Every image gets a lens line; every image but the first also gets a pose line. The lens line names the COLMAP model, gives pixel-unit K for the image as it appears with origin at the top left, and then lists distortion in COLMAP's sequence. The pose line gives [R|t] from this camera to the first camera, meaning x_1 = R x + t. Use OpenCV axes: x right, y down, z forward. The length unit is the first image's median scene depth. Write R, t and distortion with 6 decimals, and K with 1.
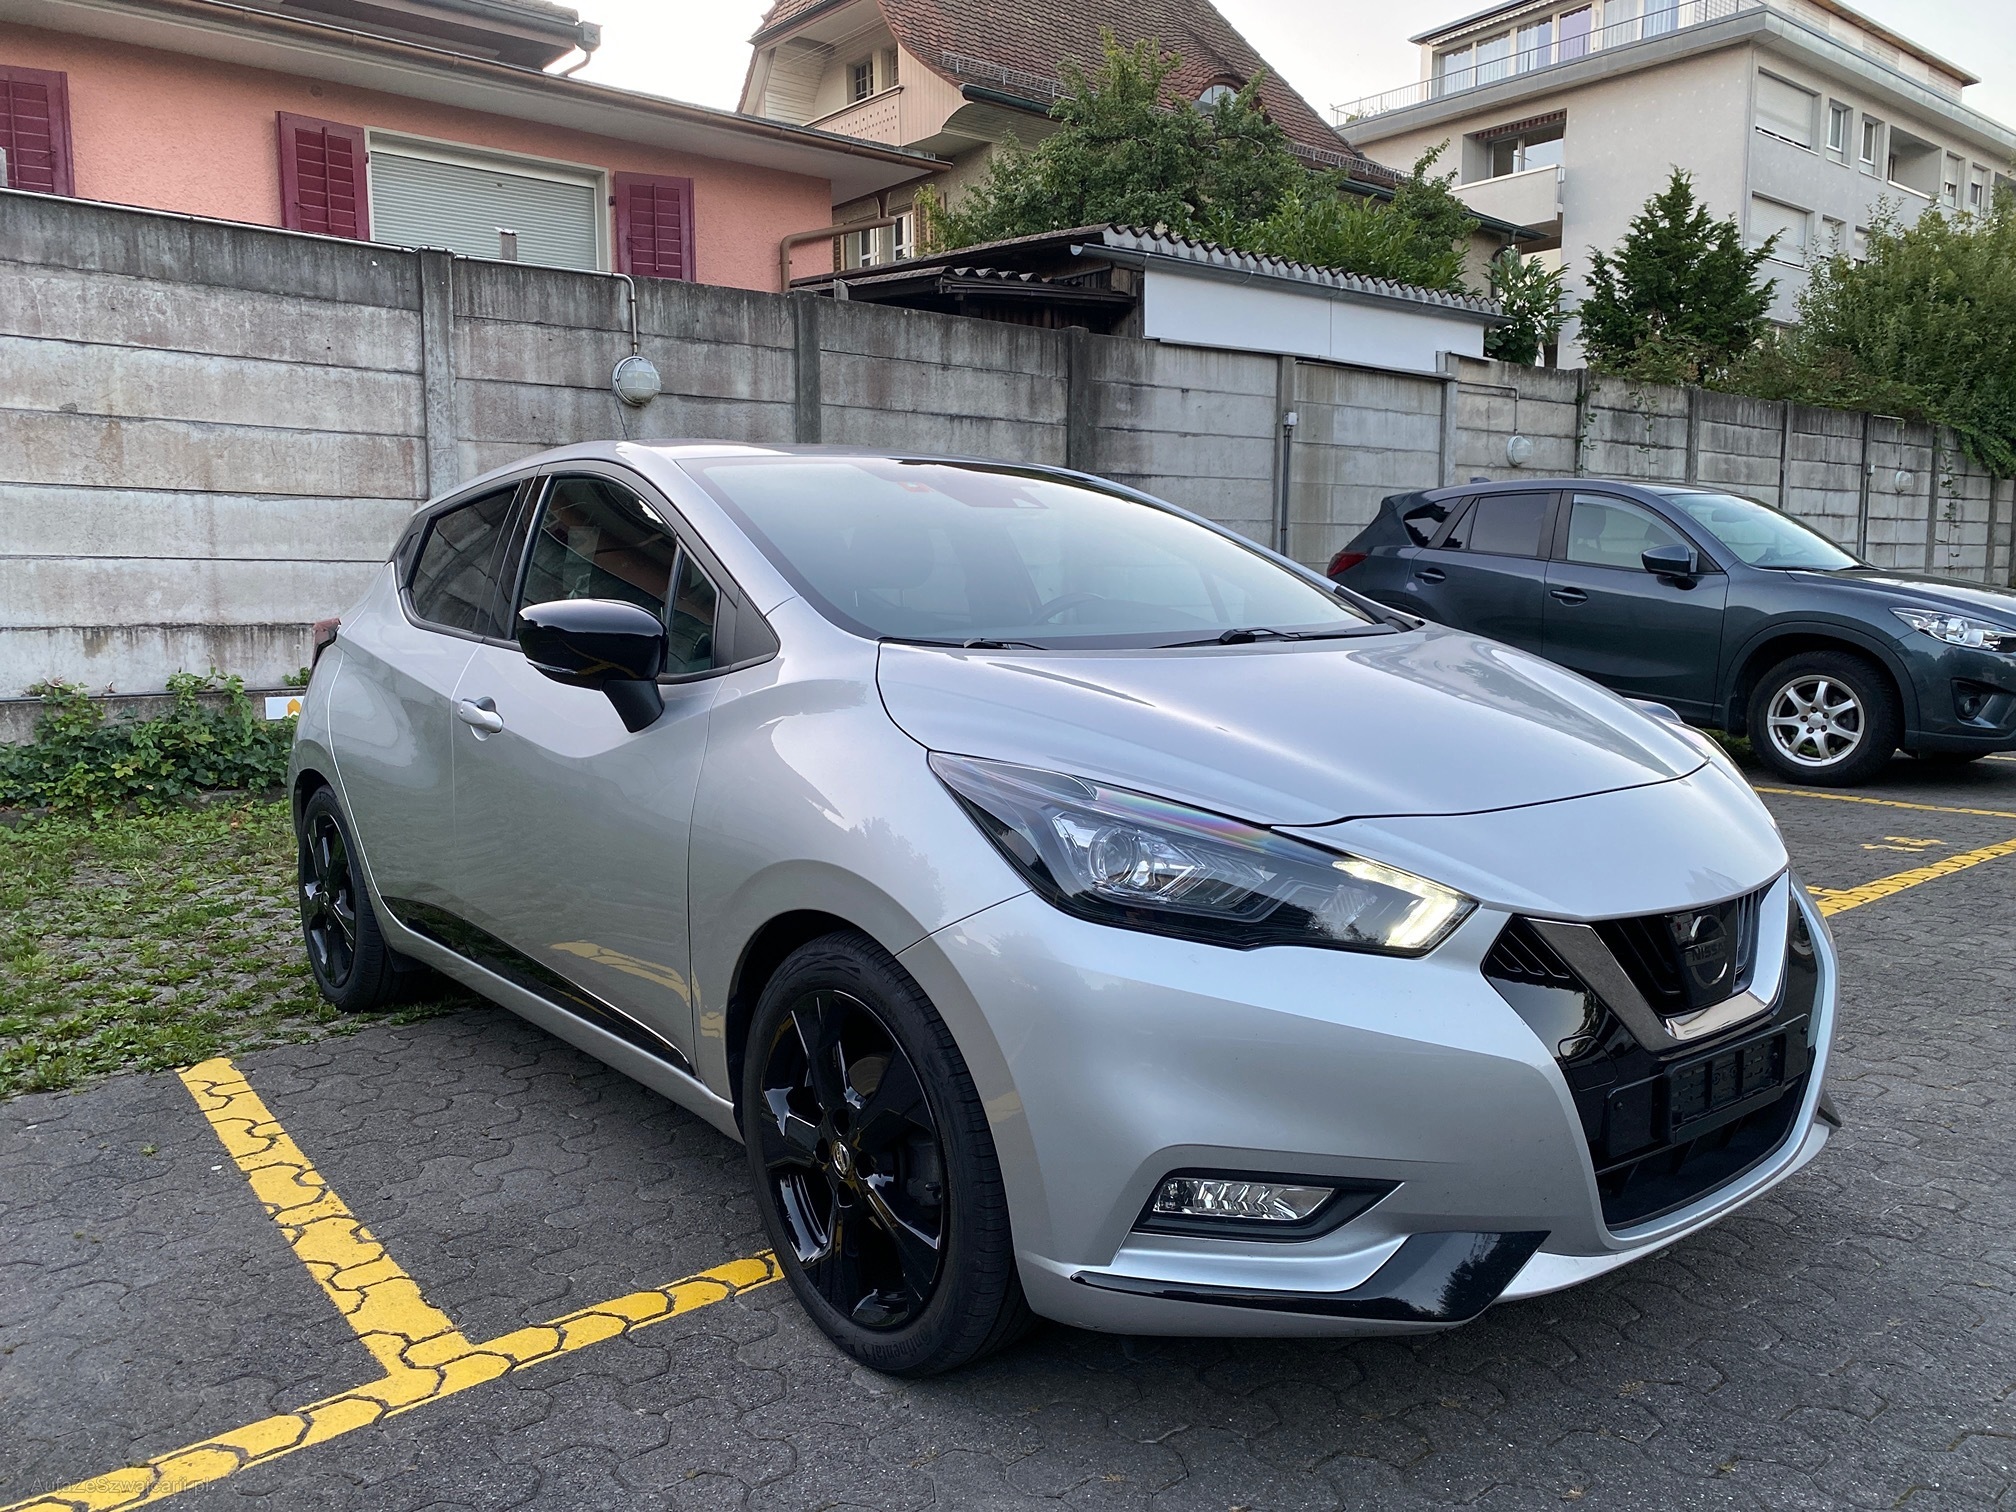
lens RADIAL K [[1534.2, 0, 997.8], [0, 1534.2, 759.3], [0, 0, 1]] dist [0.029513, -0.029576]
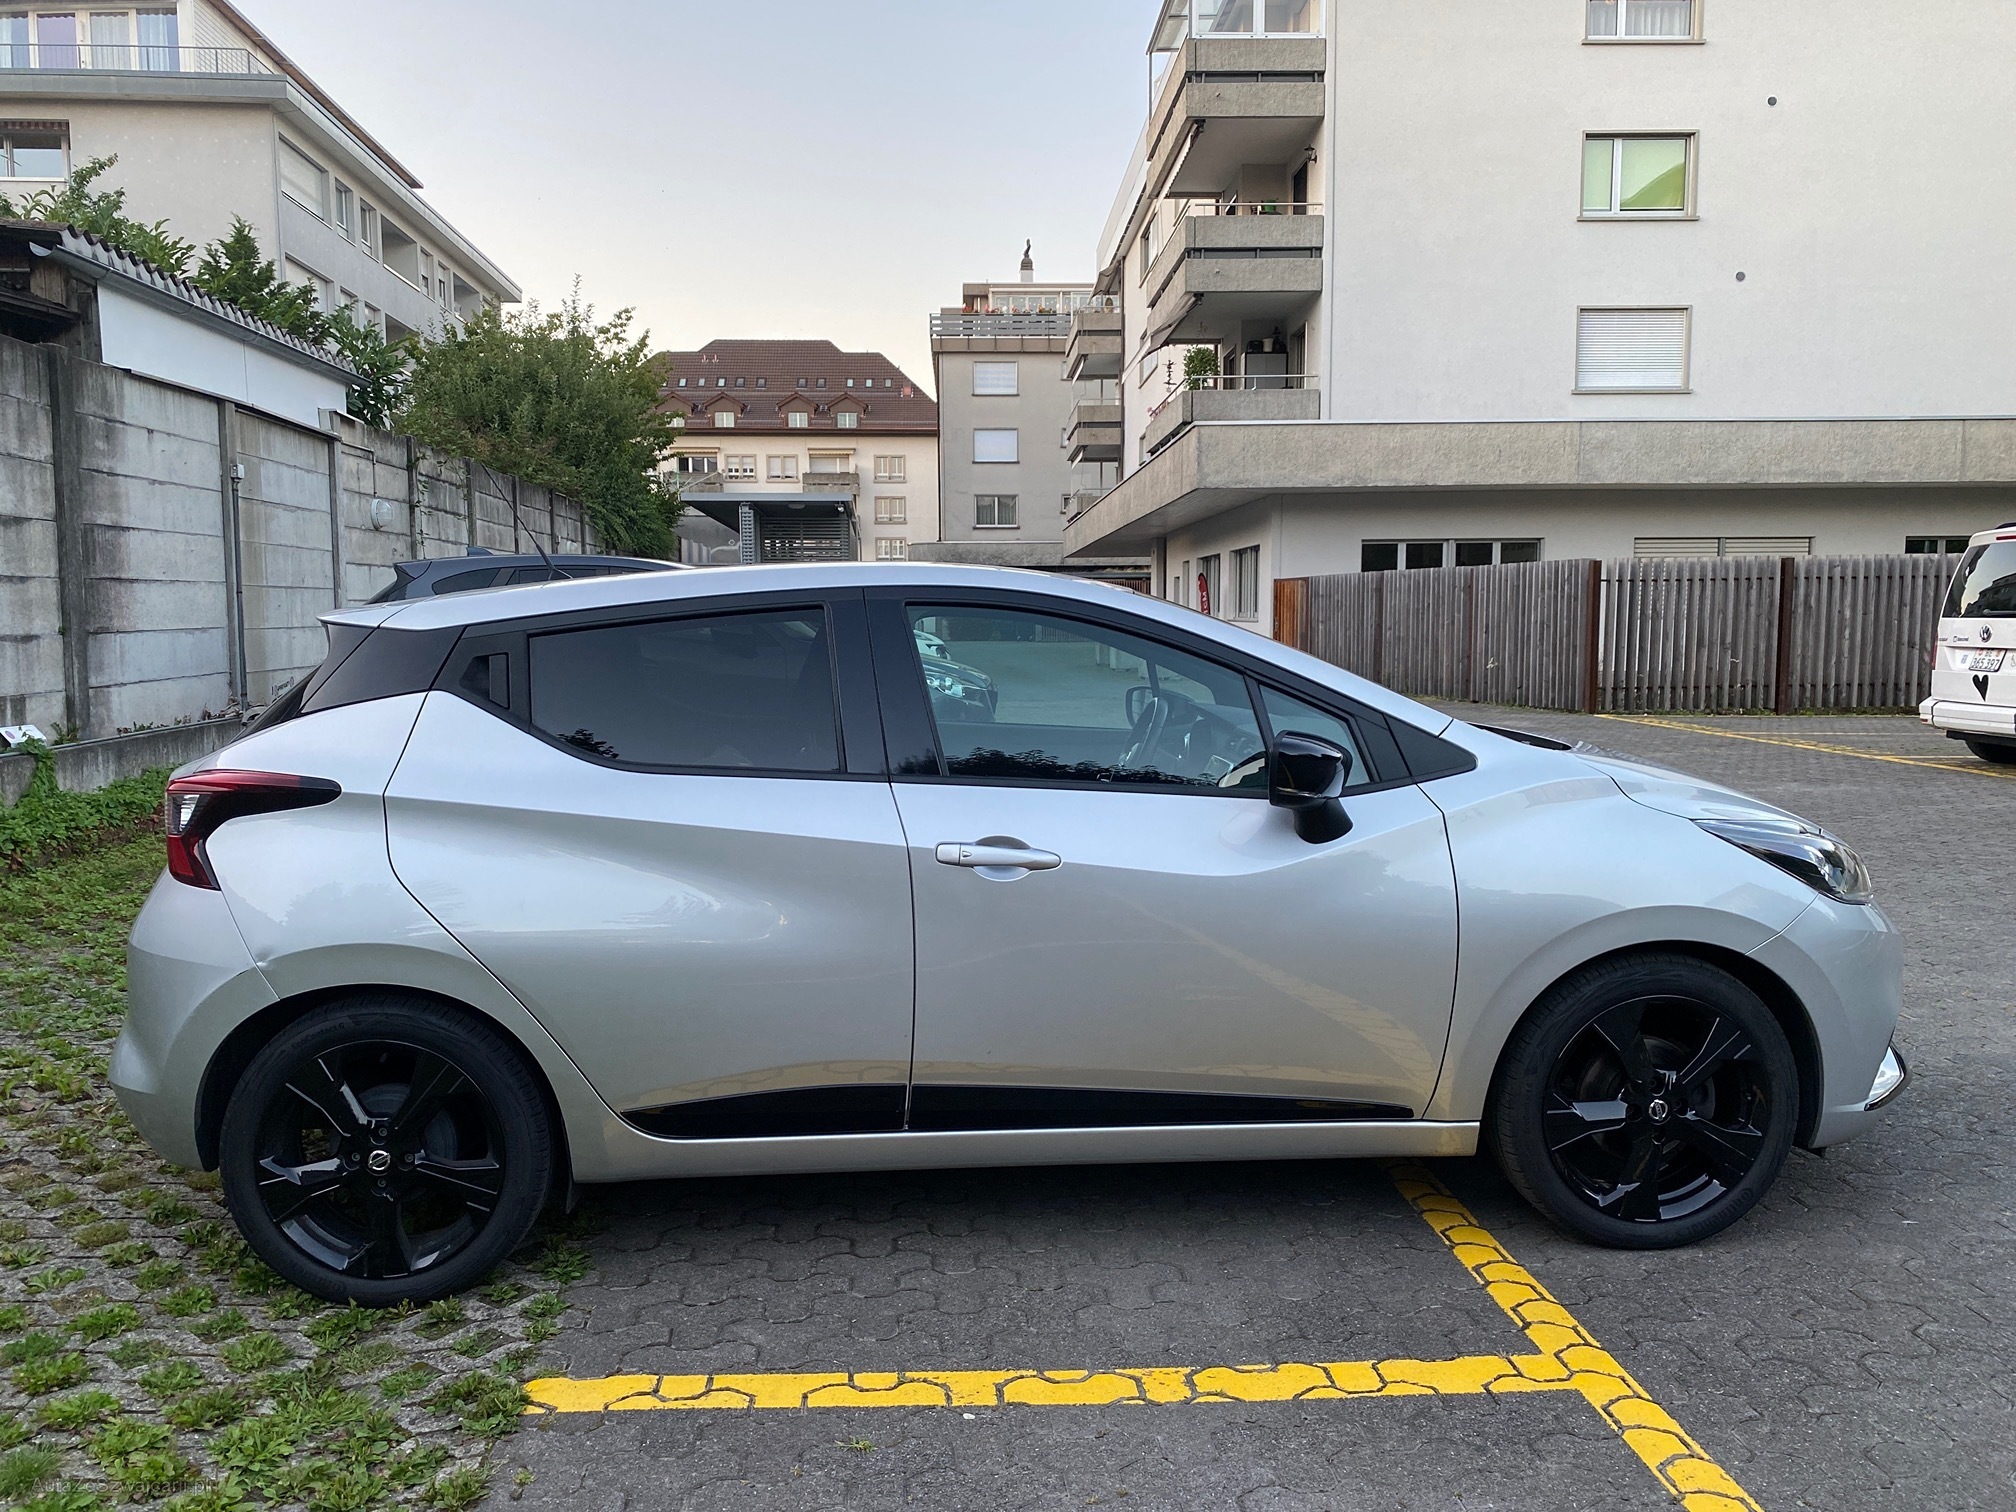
lens RADIAL K [[1534.2, 0, 1007.2], [0, 1534.2, 755.4], [0, 0, 1]] dist [0.029513, -0.029576]
pose [[0.574657, -0.072604, 0.815167, -0.373641], [0.096679, 0.995105, 0.020476, -0.037259], [-0.812664, 0.067042, 0.578863, 0.148323]]
